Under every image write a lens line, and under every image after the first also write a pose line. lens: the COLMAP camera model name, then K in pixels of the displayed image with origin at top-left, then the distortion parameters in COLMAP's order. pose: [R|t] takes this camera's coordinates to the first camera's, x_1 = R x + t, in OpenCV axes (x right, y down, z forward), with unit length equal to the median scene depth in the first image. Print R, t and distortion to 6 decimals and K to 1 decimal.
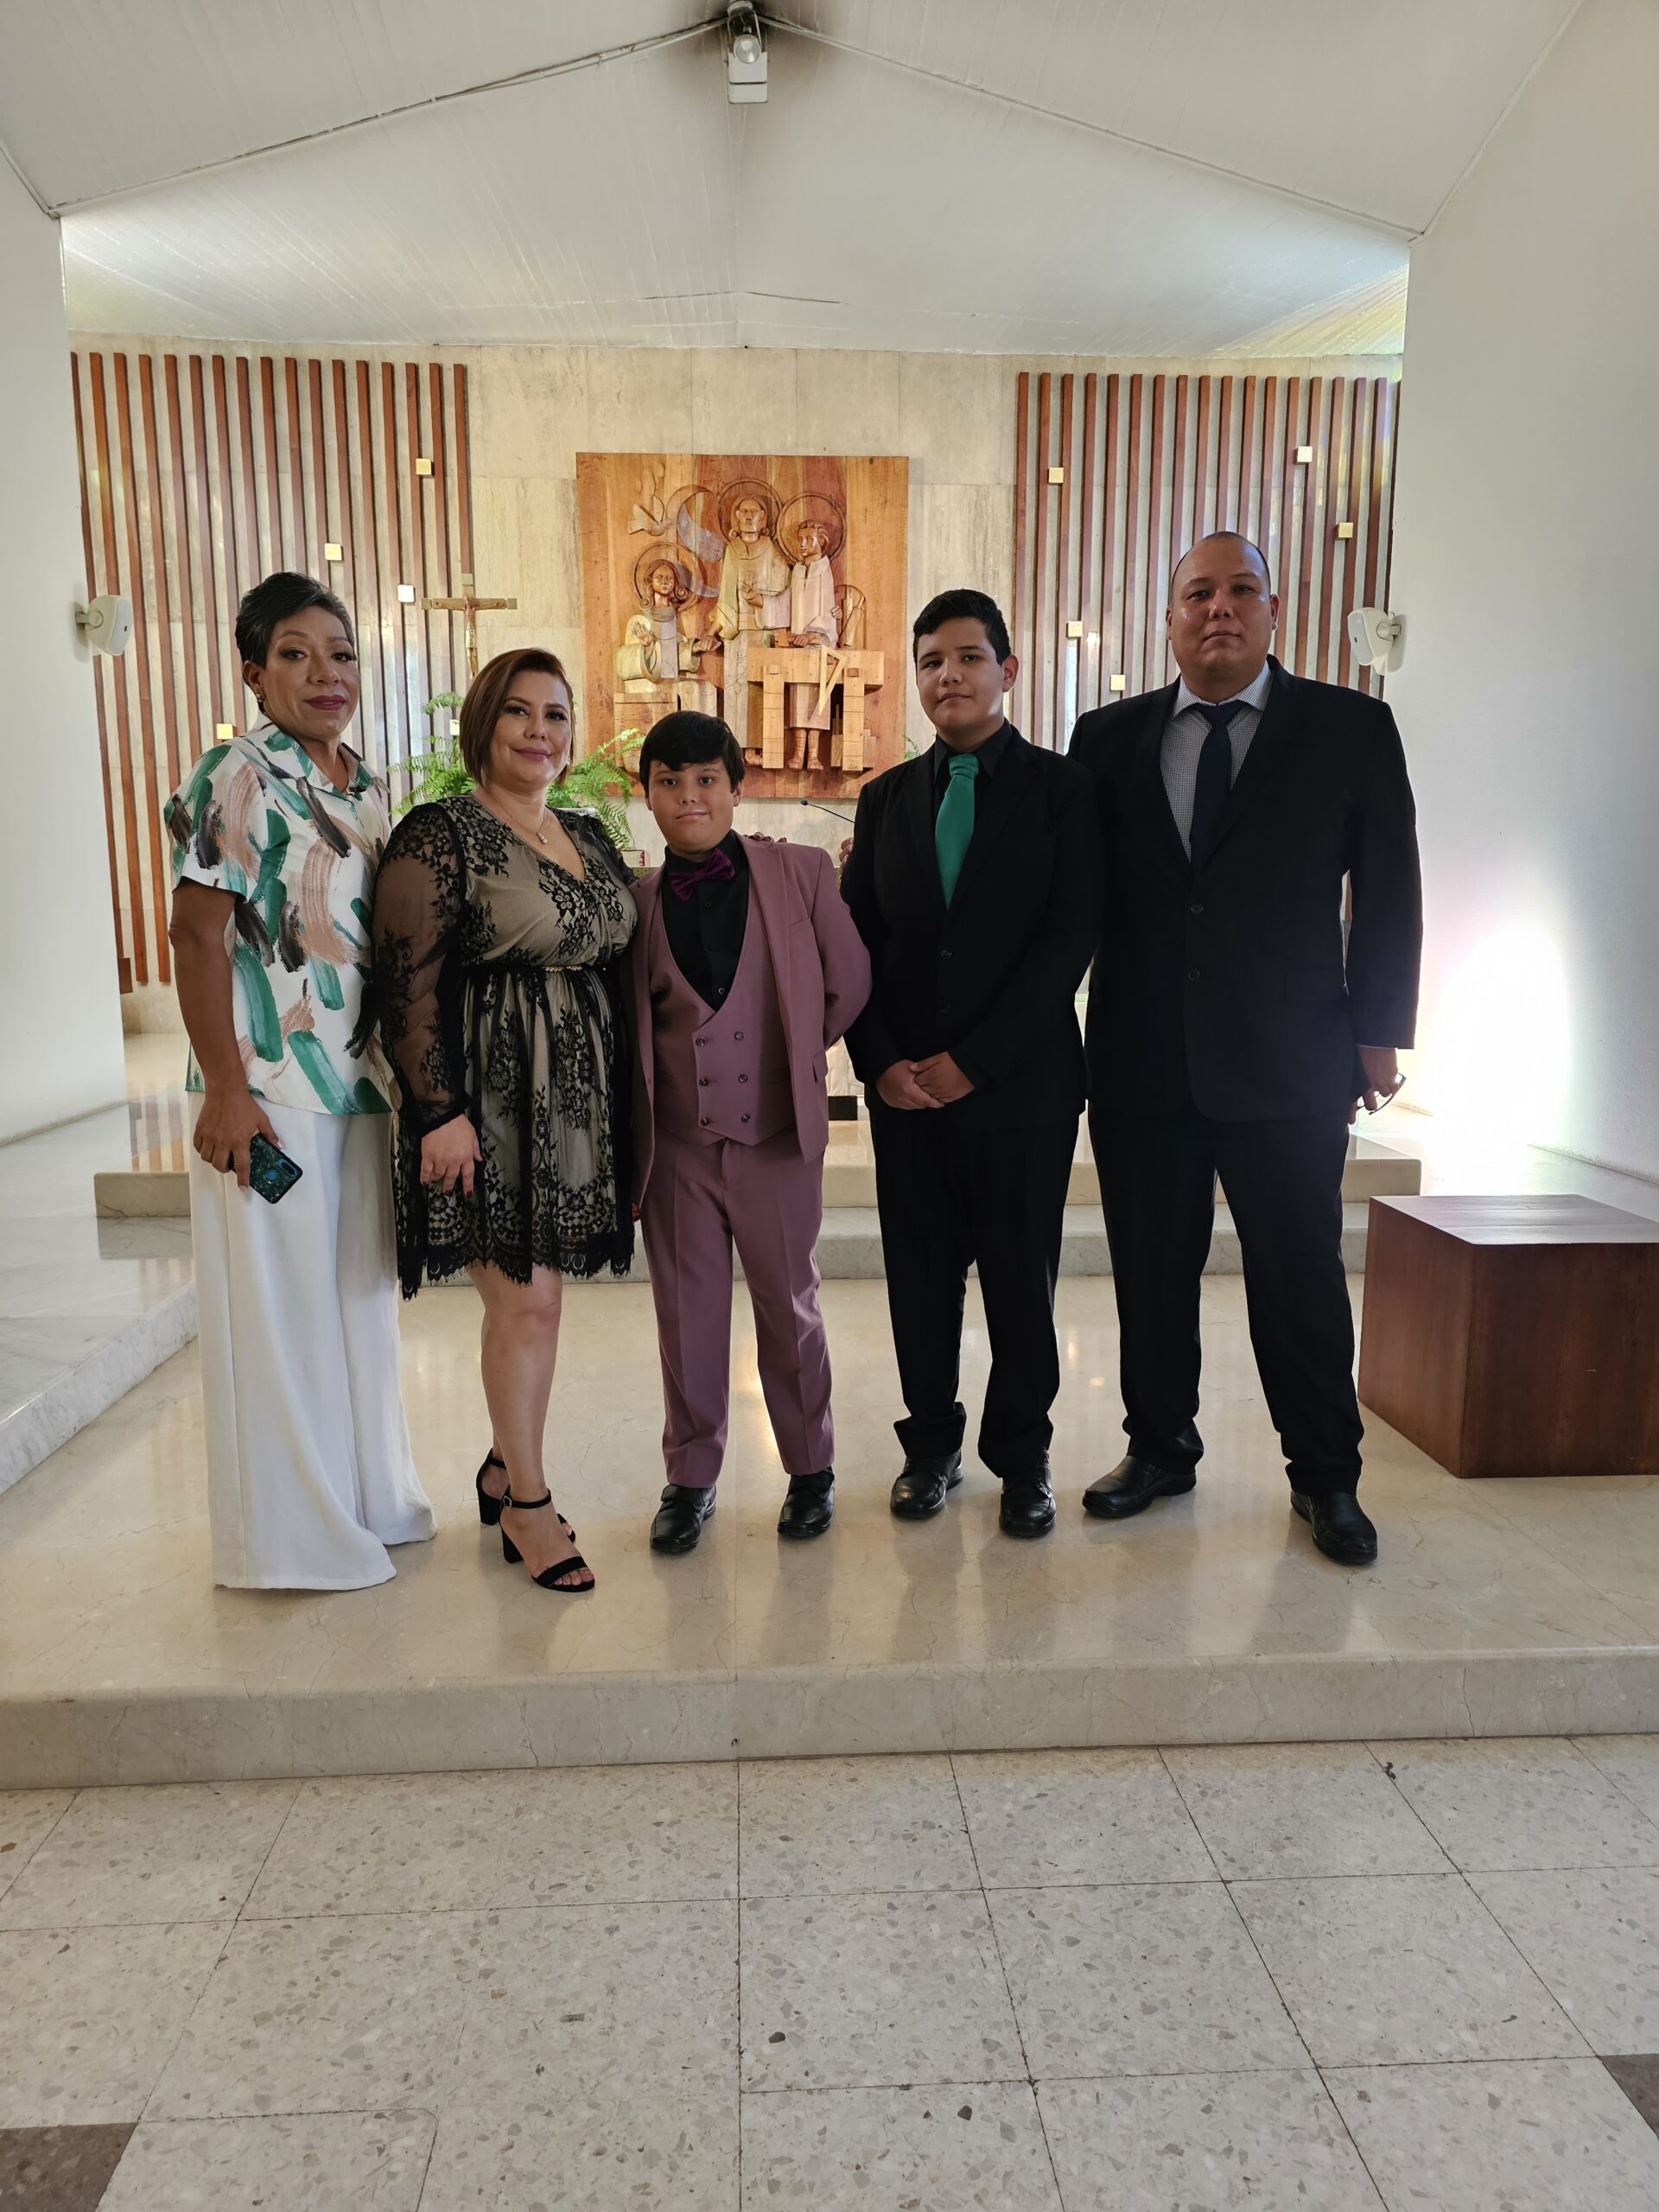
lens RADIAL K [[1492.6, 0, 814.1], [0, 1492.6, 1140.2], [0, 0, 1]] dist [0.036759, -0.028461]
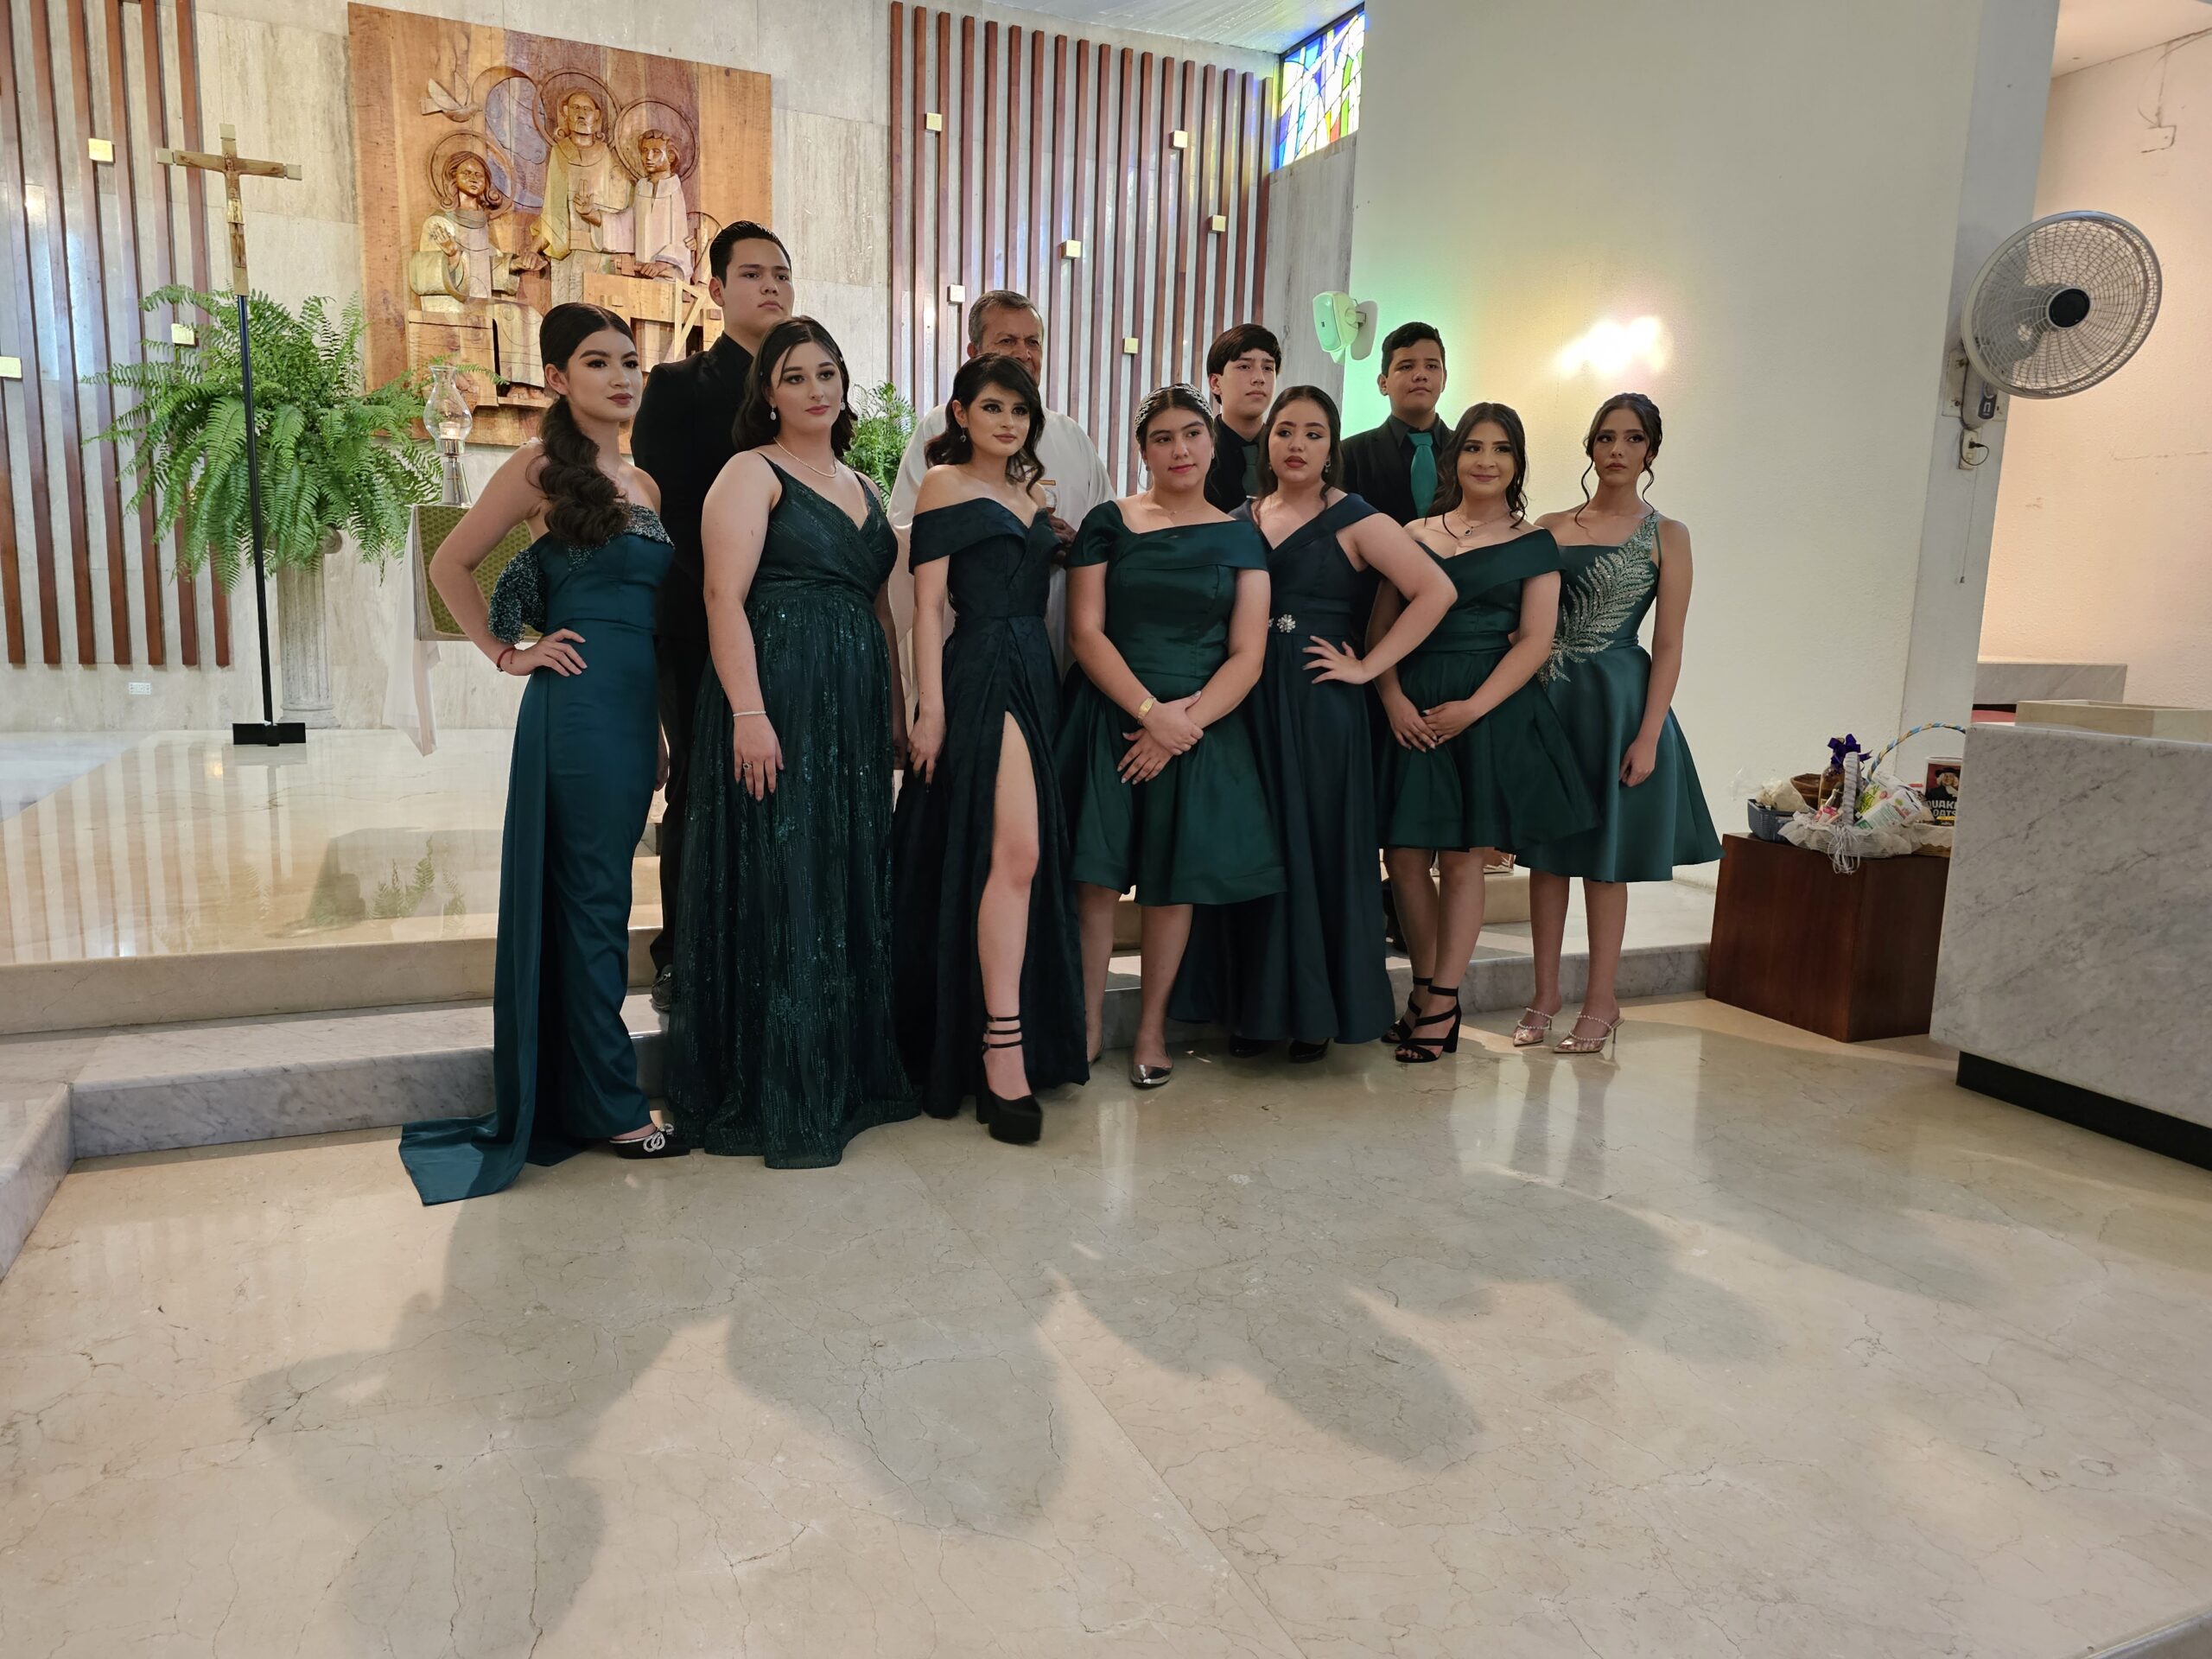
lens RADIAL K [[1492.6, 0, 1104.2], [0, 1492.6, 841.6], [0, 0, 1]] dist [0.036759, -0.028461]
pose [[0.932859, -0.026683, 0.359253, -0.083138], [0.024761, 0.999644, 0.009953, -0.011566], [-0.359390, -0.000389, 0.933187, 0.110281]]
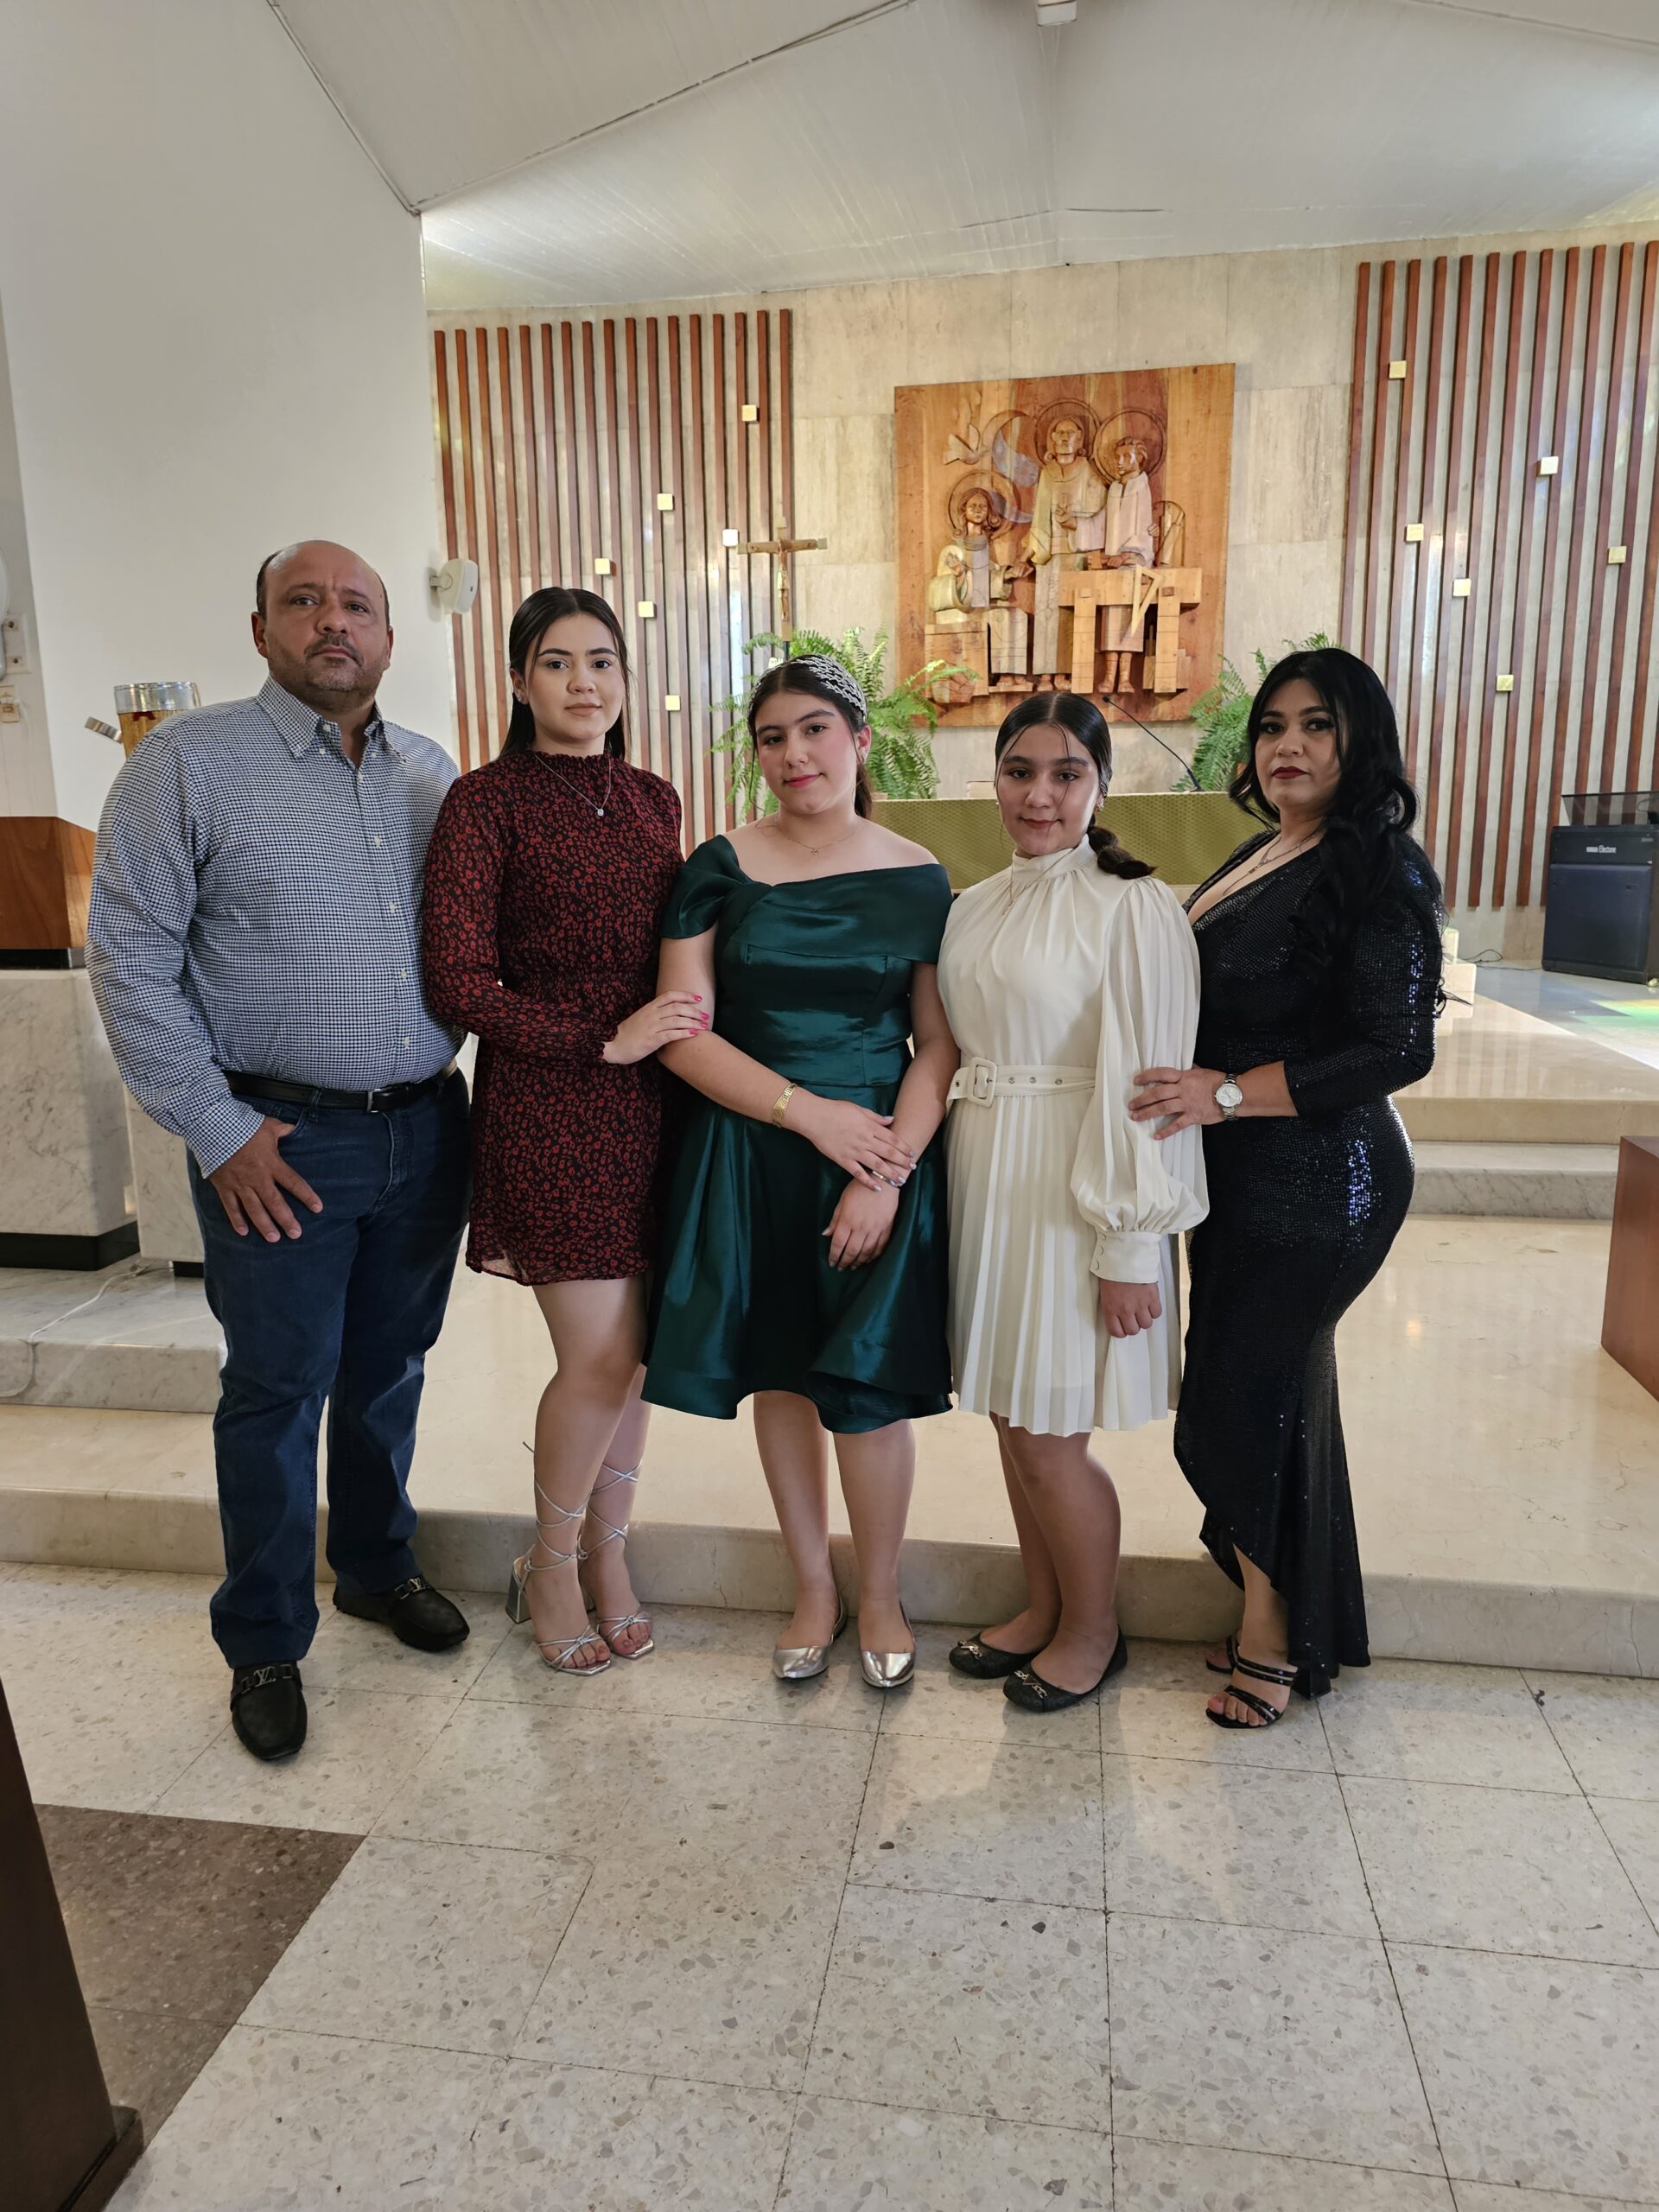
lens RADIAL K [[1492.6, 0, 813.4], [0, 1492.6, 1118.5], [0, 0, 1]] dist [0.036759, -0.028461]
pose [[0.975220, 0.029280, -0.219291, 0.024988], [-0.022008, 0.999126, 0.035531, 0.001350], [0.220139, -0.029824, 0.975012, -0.016562]]
